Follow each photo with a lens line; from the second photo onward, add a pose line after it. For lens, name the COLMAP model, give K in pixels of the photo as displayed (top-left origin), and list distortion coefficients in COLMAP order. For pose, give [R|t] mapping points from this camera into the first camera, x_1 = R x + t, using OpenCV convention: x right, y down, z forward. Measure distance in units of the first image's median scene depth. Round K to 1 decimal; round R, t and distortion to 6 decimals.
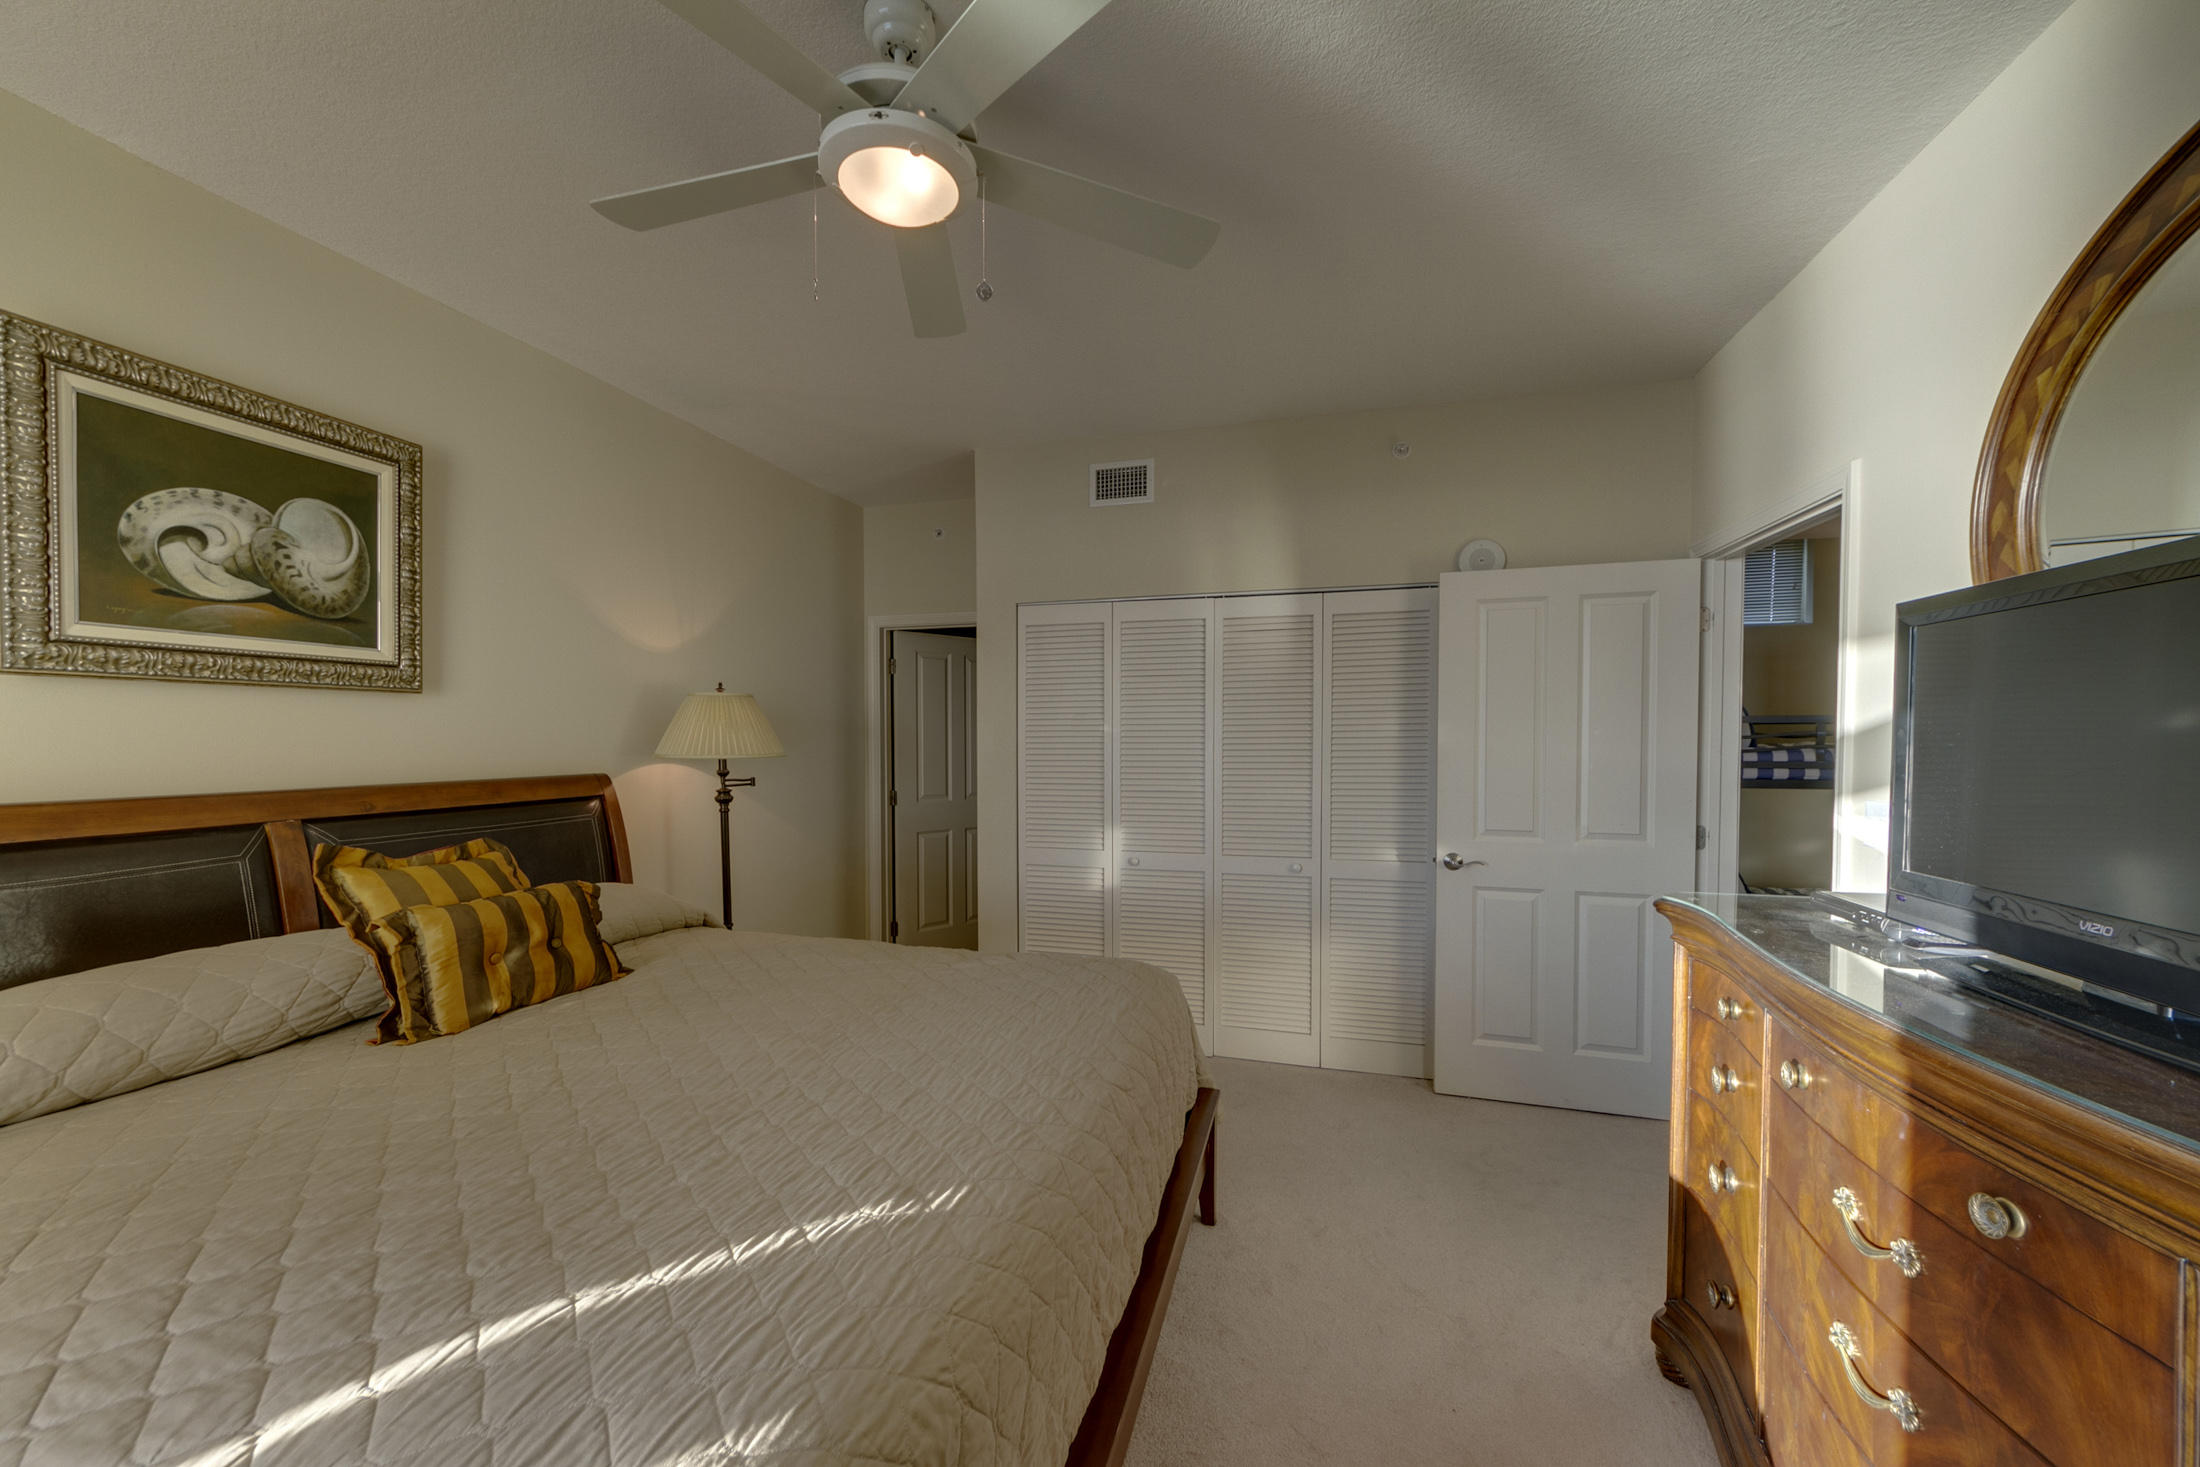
lens RADIAL K [[832.1, 0, 1091.2], [0, 832.1, 753.9], [0, 0, 1]] dist [-0.000466, -0.000094]
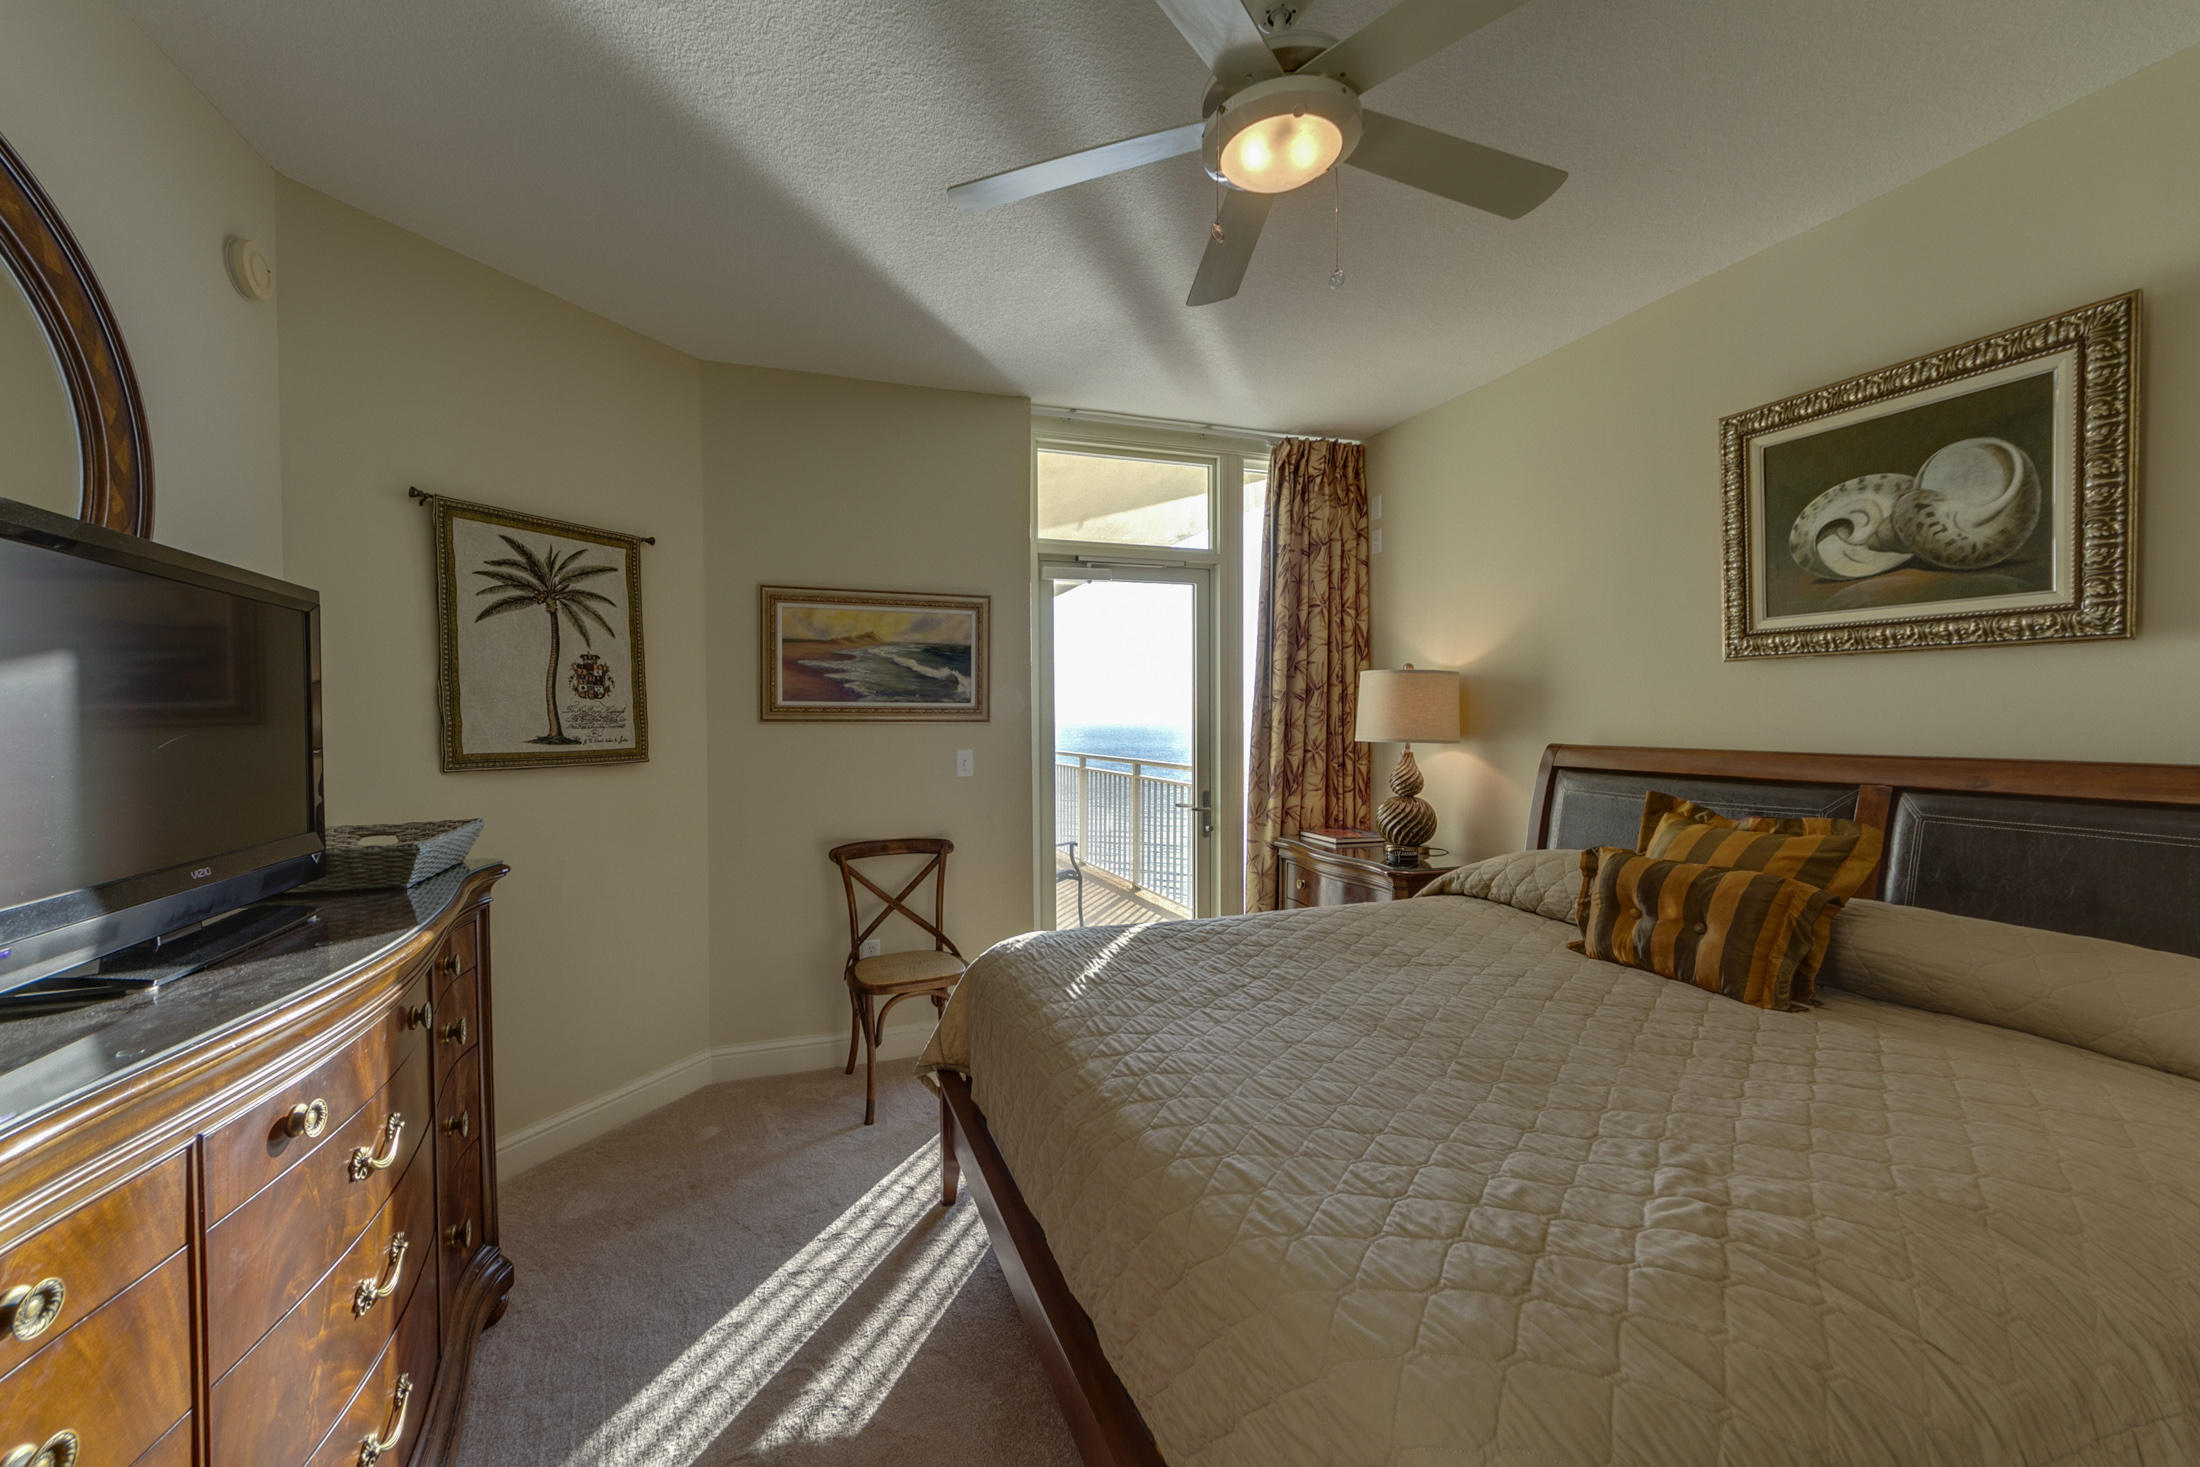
lens RADIAL K [[832.1, 0, 1091.2], [0, 832.1, 753.9], [0, 0, 1]] dist [-0.000466, -0.000094]
pose [[-0.799485, 0.036931, -0.599550, 0.411582], [-0.003785, 0.997779, 0.066508, -0.021418], [0.600674, 0.055442, -0.797569, 1.236452]]
